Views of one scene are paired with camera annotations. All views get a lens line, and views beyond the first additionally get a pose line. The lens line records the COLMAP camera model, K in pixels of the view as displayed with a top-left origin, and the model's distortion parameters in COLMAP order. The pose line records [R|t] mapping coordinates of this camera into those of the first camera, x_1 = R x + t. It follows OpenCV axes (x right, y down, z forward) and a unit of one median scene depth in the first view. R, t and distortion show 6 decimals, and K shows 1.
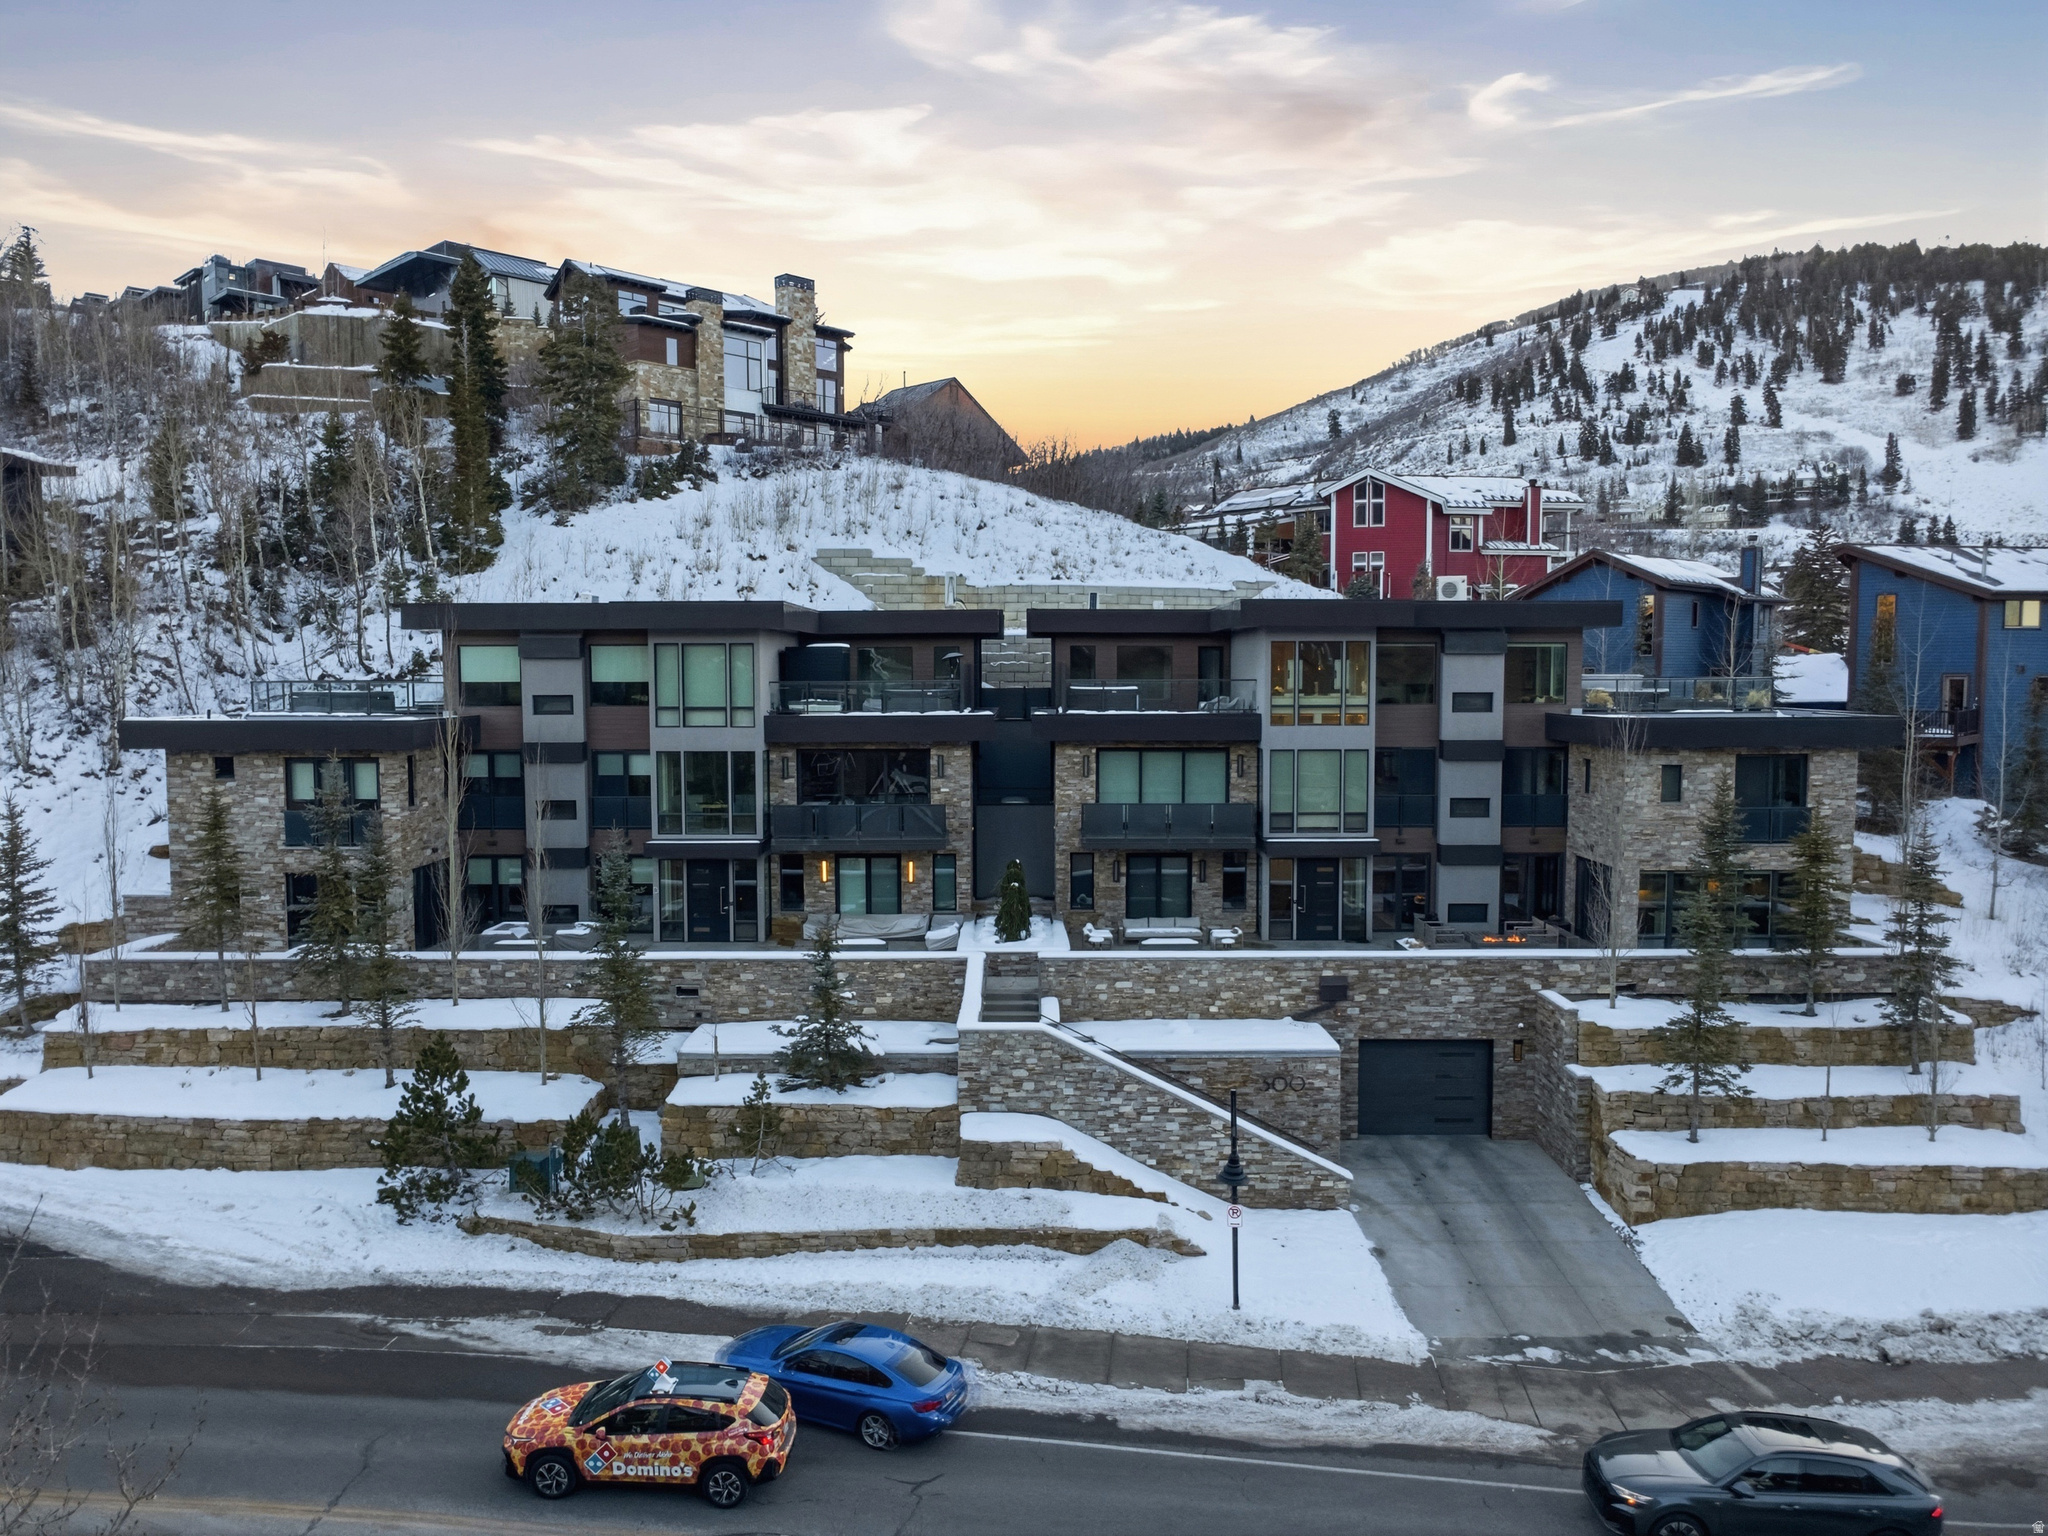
lens RADIAL K [[1445.7, 0, 1015.6], [0, 1445.7, 775.9], [0, 0, 1]] dist [0.007221, -0.002637]
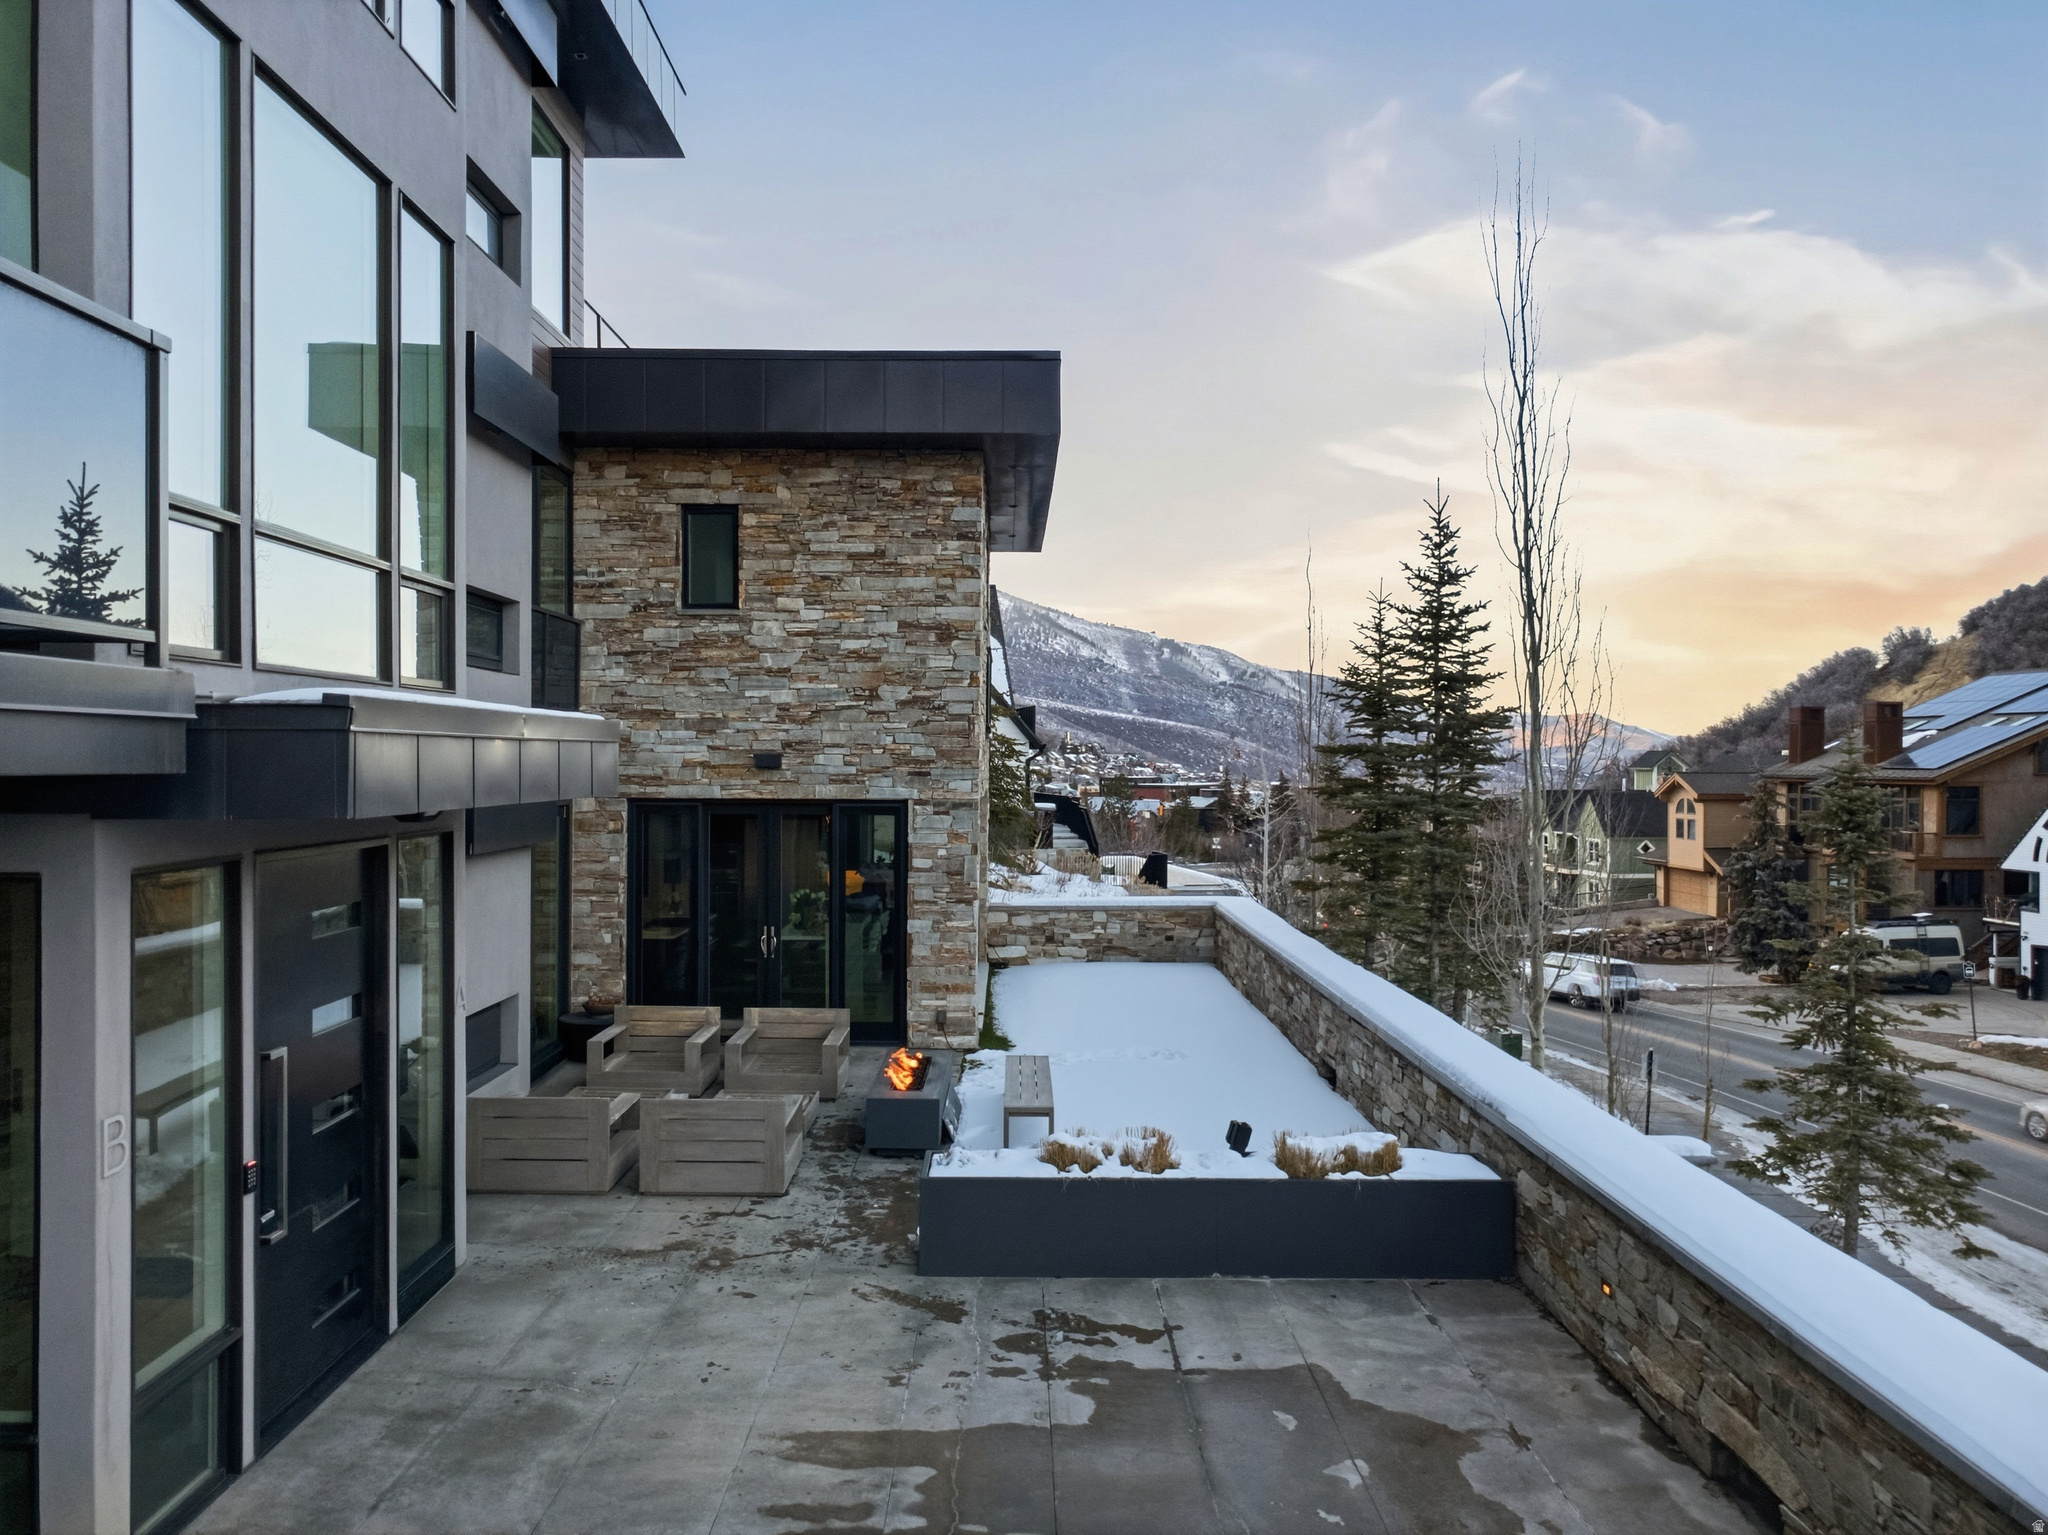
lens RADIAL K [[1445.7, 0, 1035.2], [0, 1445.7, 762.3], [0, 0, 1]] dist [0.007221, -0.002637]
pose [[-0.016320, 0.001372, 0.999866, 0.056048], [0.072509, 0.997368, -0.000185, 0.052229], [-0.997234, 0.072496, -0.016376, 0.906924]]
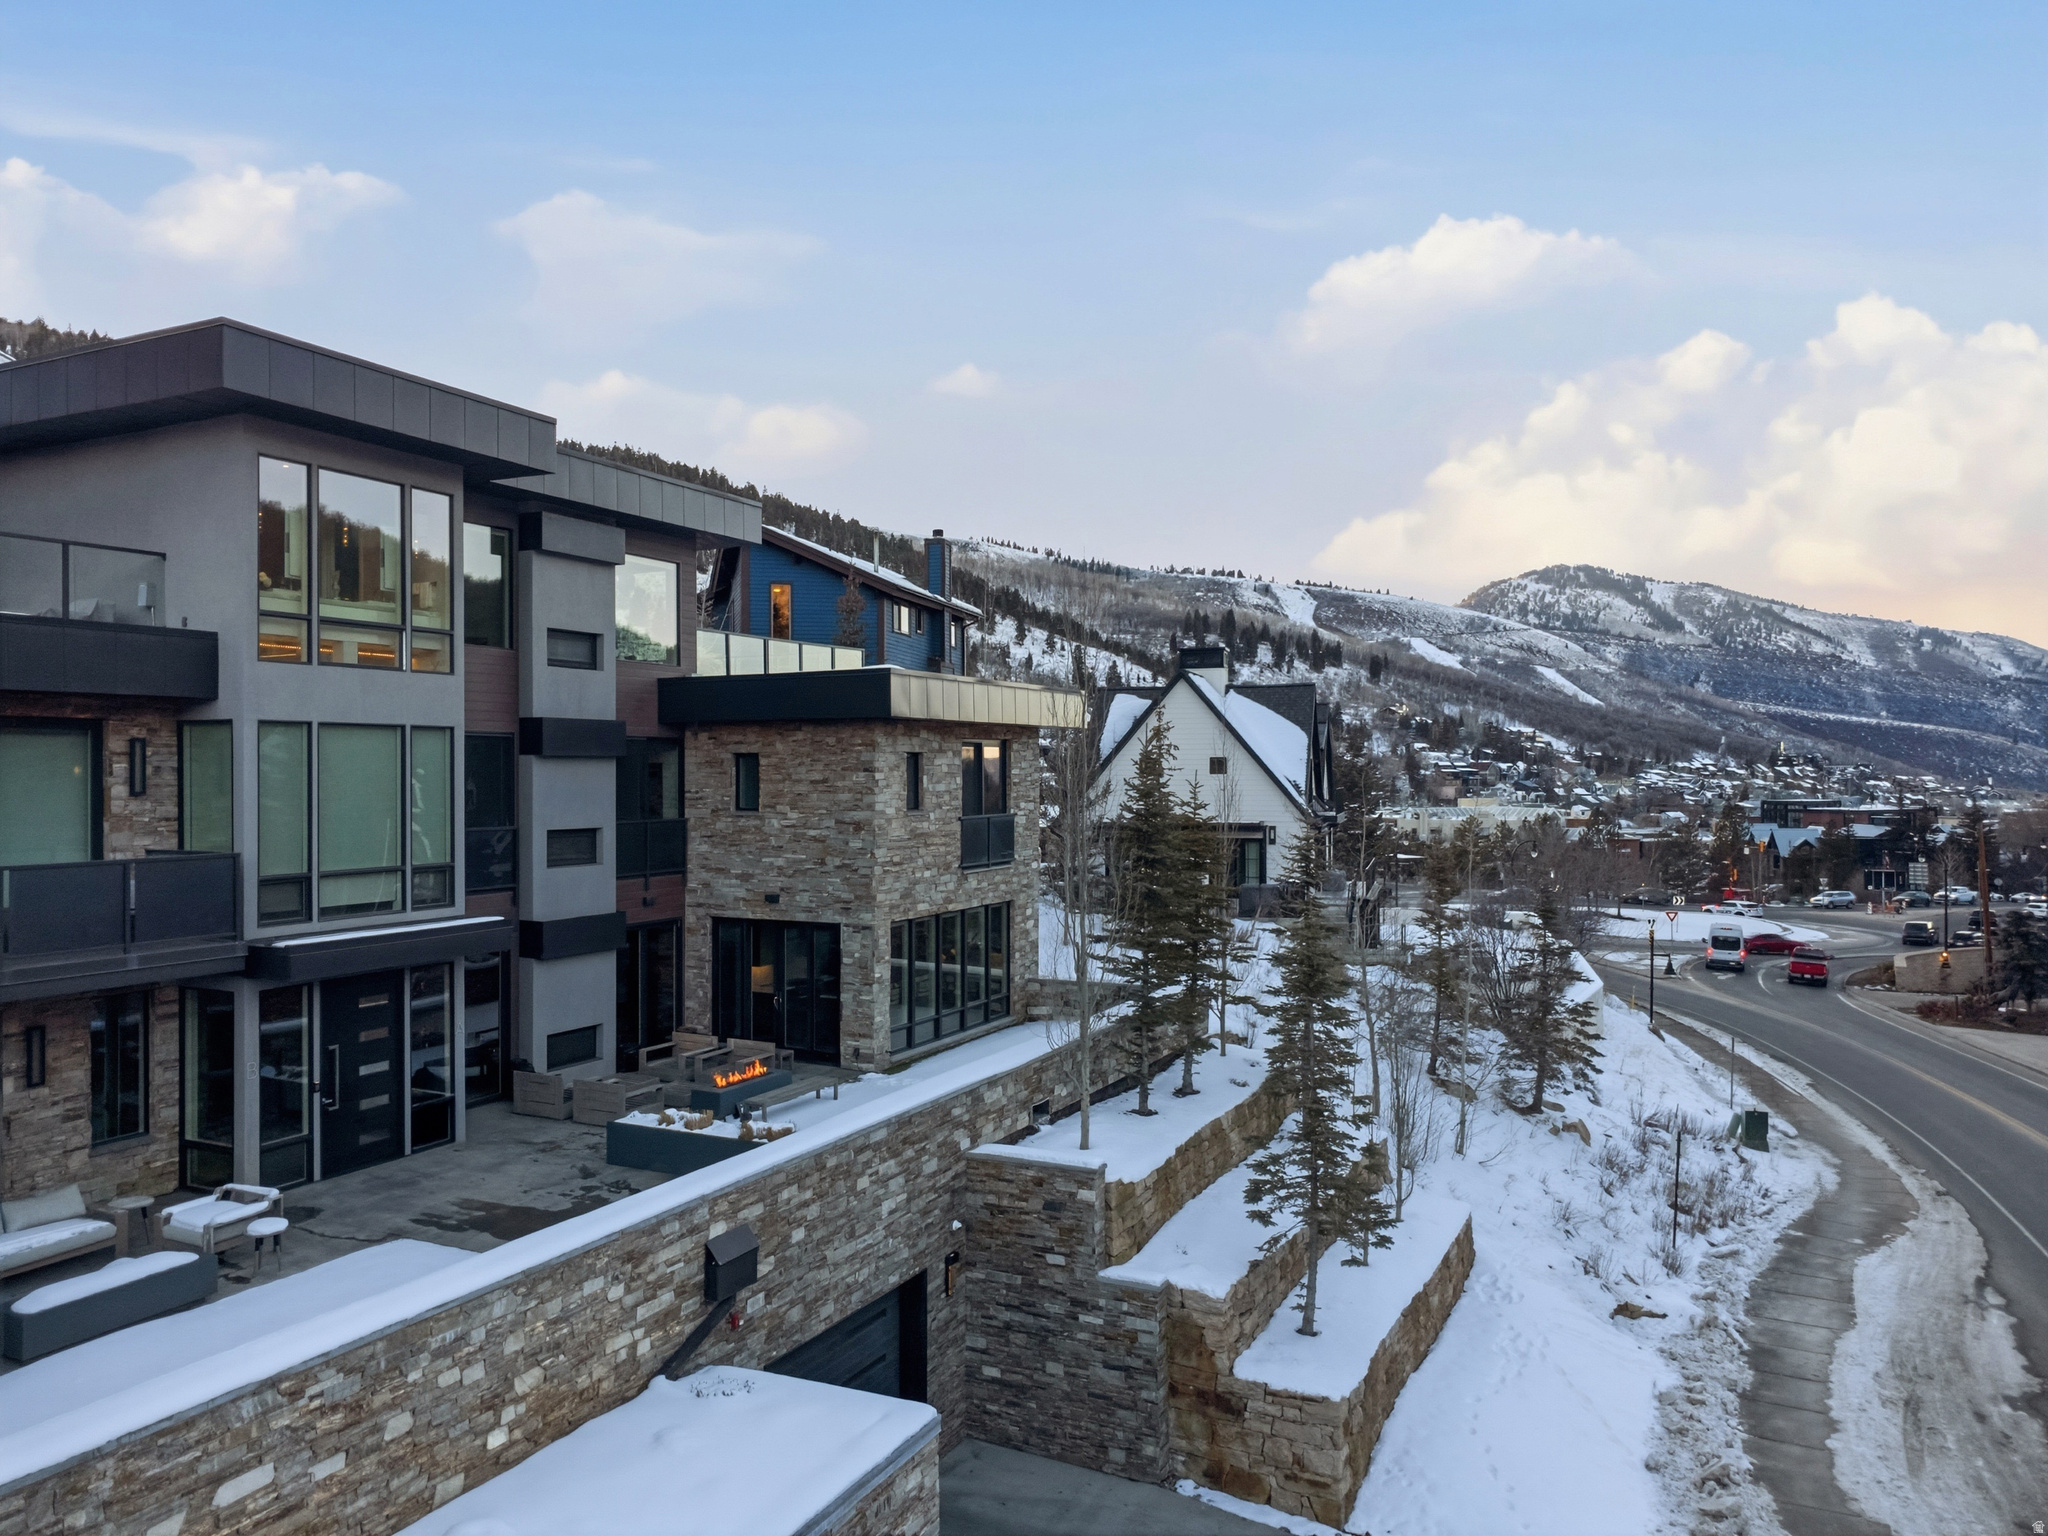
lens RADIAL K [[1445.7, 0, 1036.7], [0, 1445.7, 774.9], [0, 0, 1]] dist [0.007221, -0.002637]
pose [[0.433857, -0.000185, 0.900982, -0.089476], [0.070954, 0.996901, -0.033962, 0.025418], [-0.898183, 0.078662, 0.432526, 0.614328]]
